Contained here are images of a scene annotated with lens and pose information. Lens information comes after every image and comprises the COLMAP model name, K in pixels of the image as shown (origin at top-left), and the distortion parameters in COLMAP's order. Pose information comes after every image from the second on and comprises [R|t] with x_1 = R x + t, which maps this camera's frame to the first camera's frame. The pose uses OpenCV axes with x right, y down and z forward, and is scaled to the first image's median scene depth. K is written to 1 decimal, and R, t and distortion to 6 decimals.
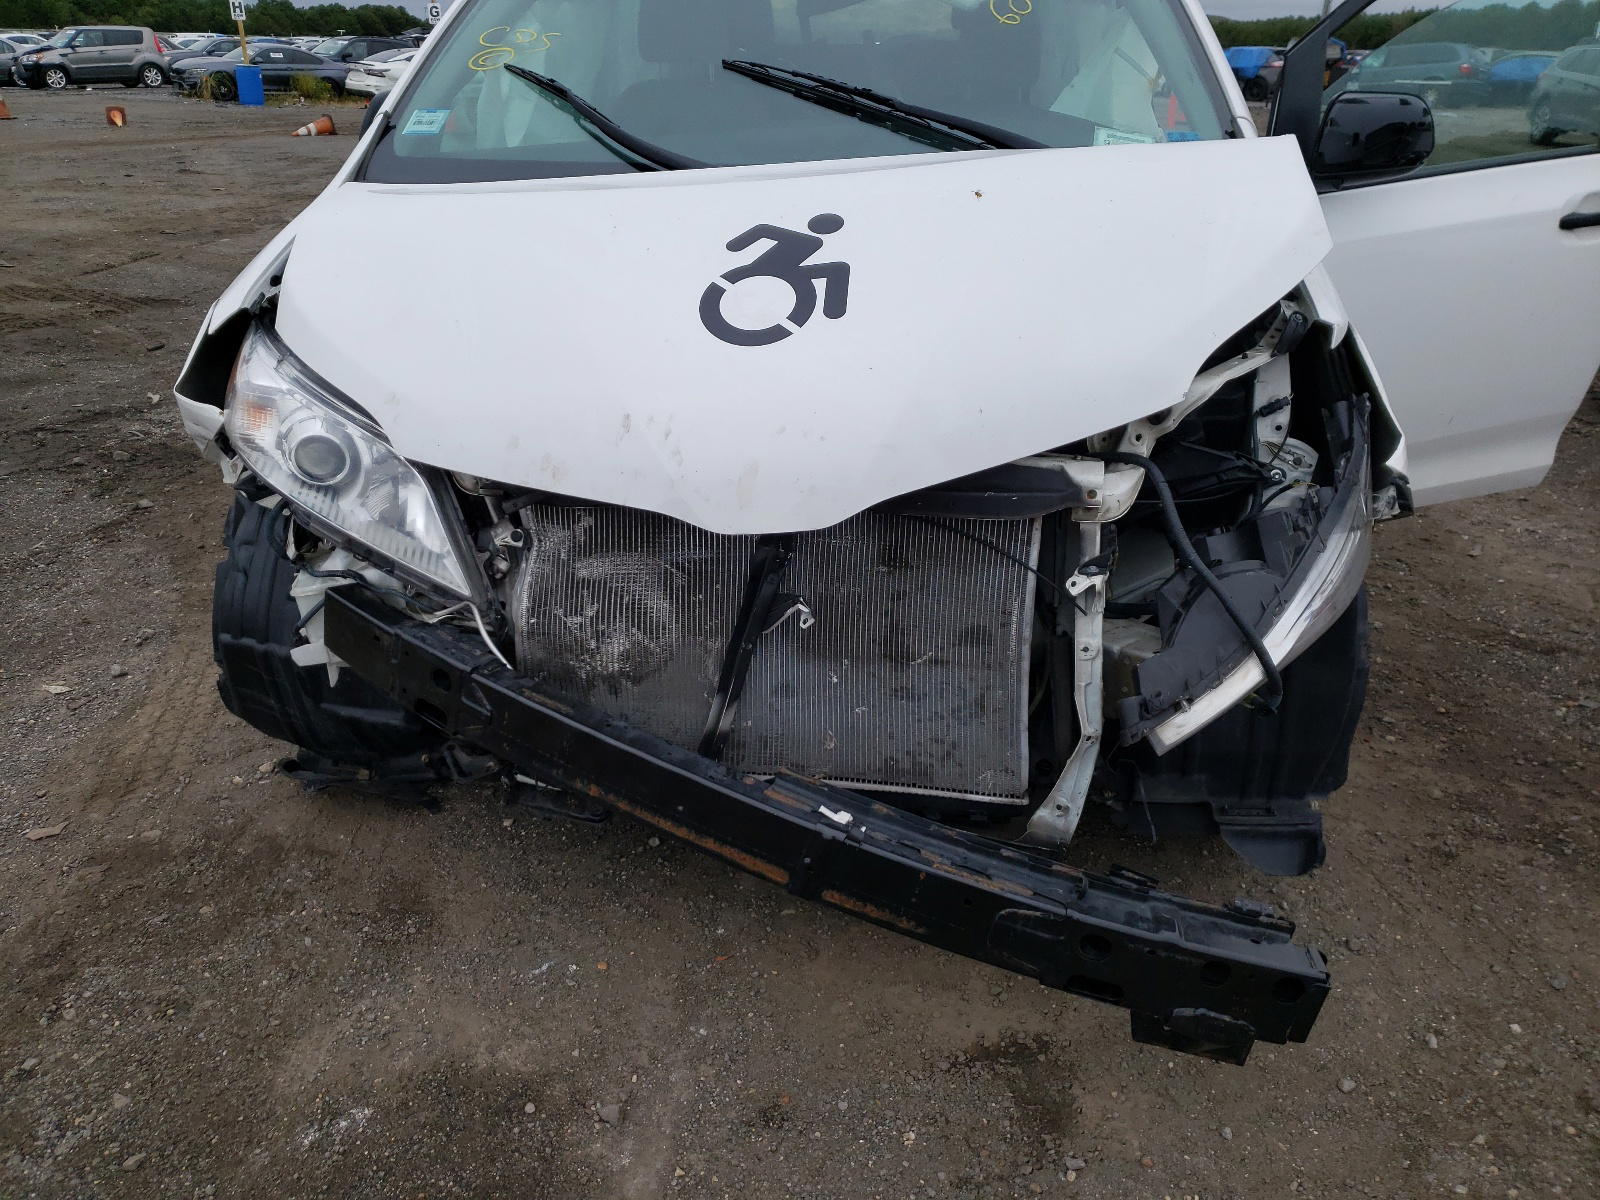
lens RADIAL K [[1203.9, 0, 800.0], [0, 1203.9, 600.0], [0, 0, 1]] dist [0.049221, -0.001056]
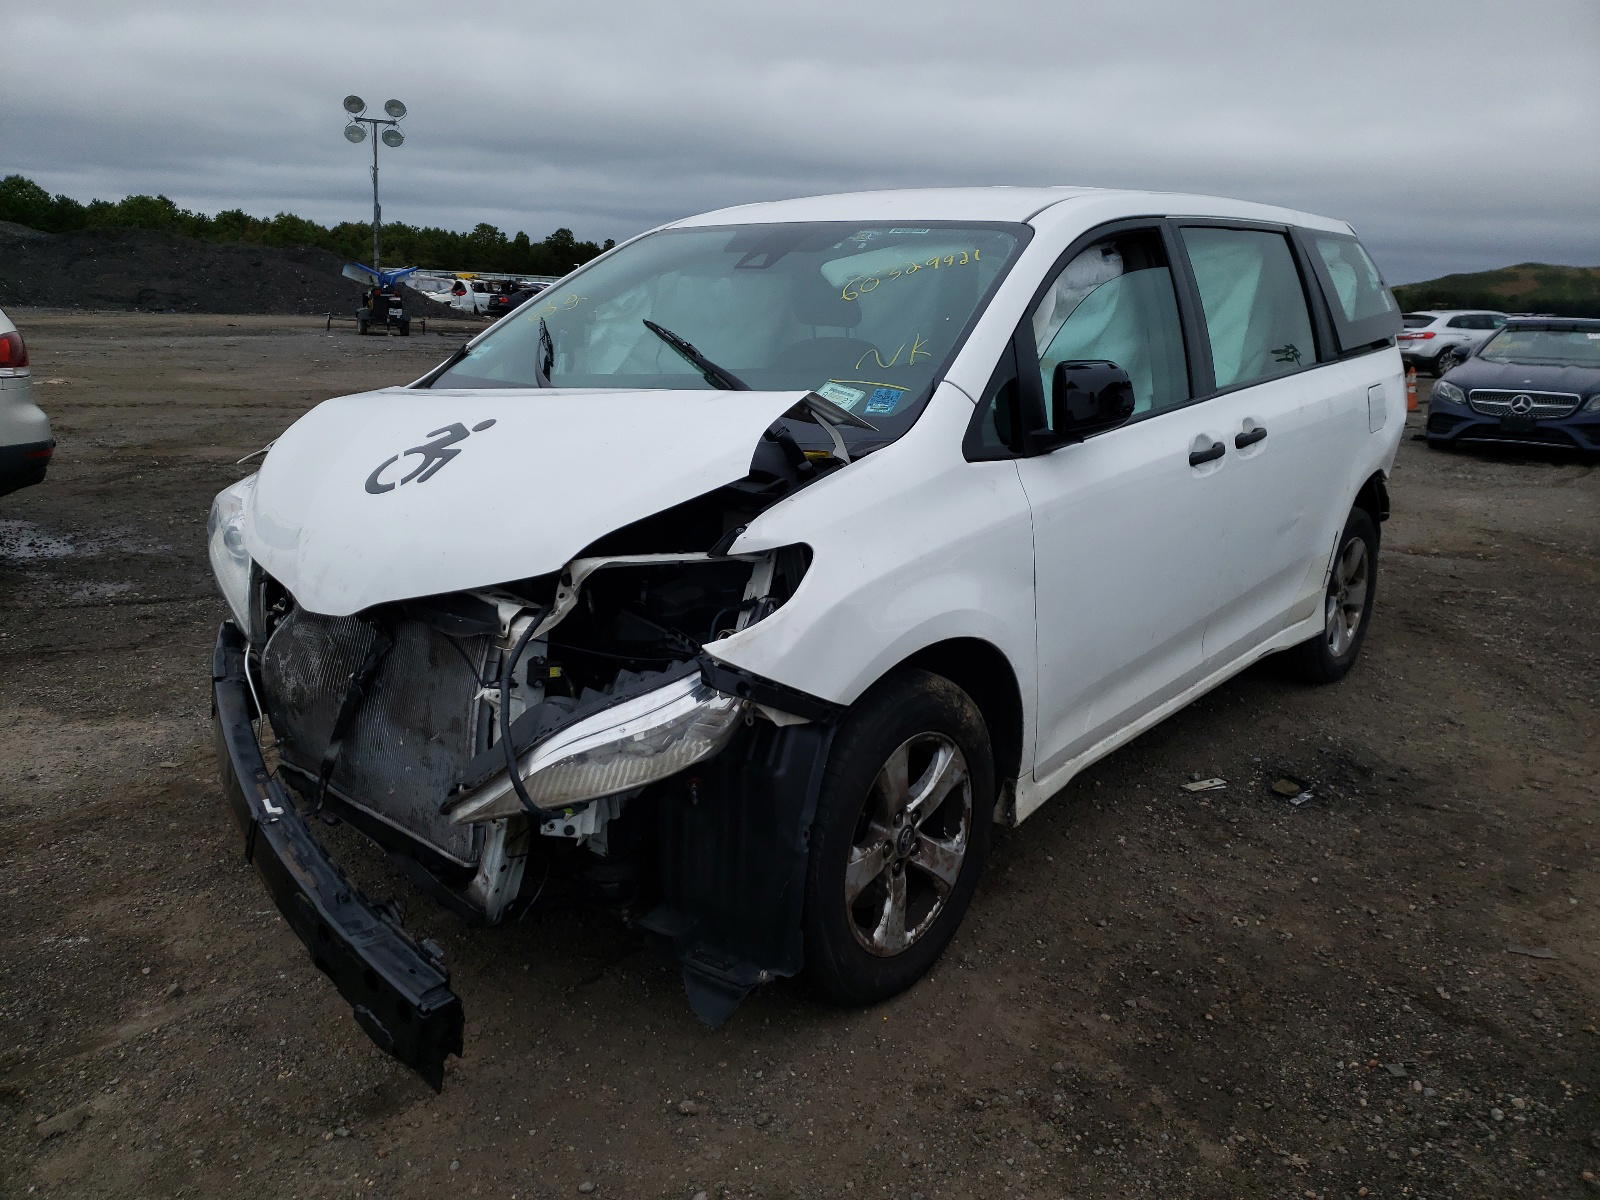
lens RADIAL K [[1223.0, 0, 800.0], [0, 1223.0, 600.0], [0, 0, 1]] dist [-0.008884, -0.000349]
pose [[0.831420, 0.143770, -0.536722, 1.140950], [-0.247955, 0.960433, -0.126833, -0.024823], [0.497251, 0.238534, 0.834172, 0.041874]]
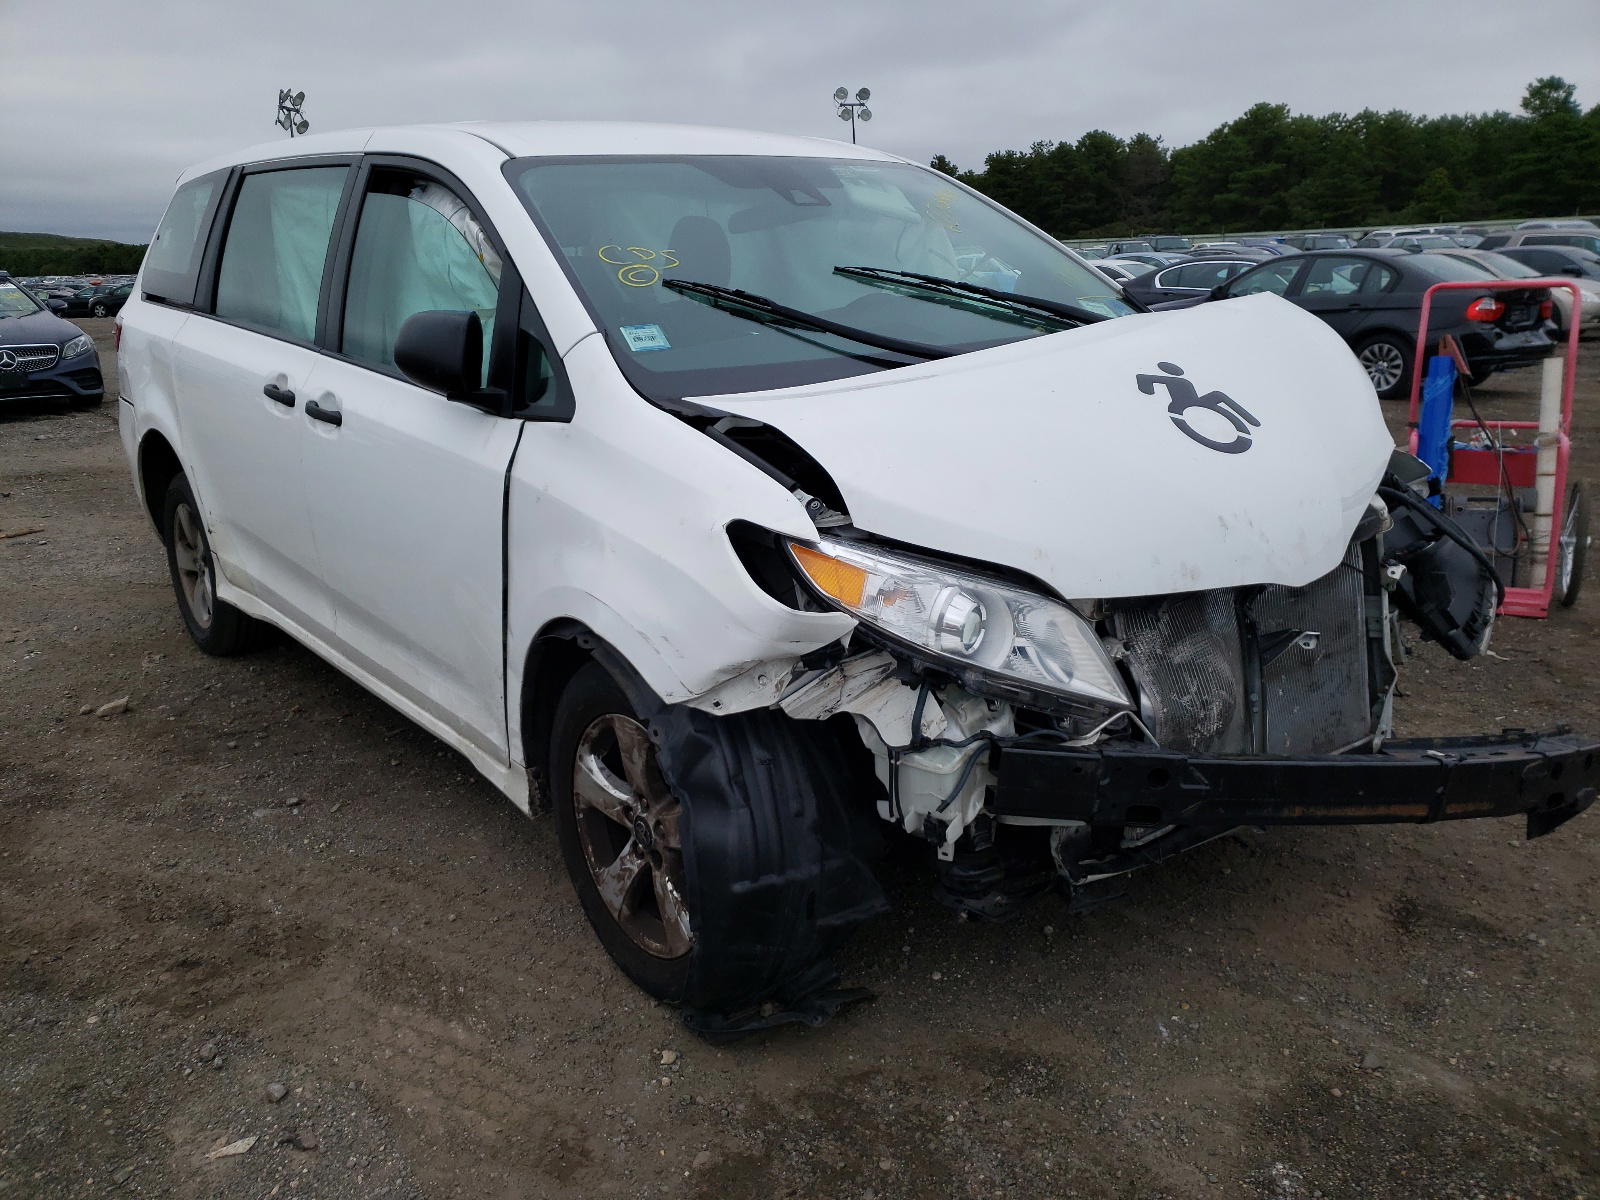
lens RADIAL K [[1190.1, 0, 800.0], [0, 1190.1, 600.0], [0, 0, 1]] dist [0.003870, 0.001093]
pose [[0.717805, -0.221936, 0.659924, -1.215194], [0.320696, 0.946693, -0.030446, -0.162705], [-0.617989, 0.233489, 0.750715, 0.330840]]
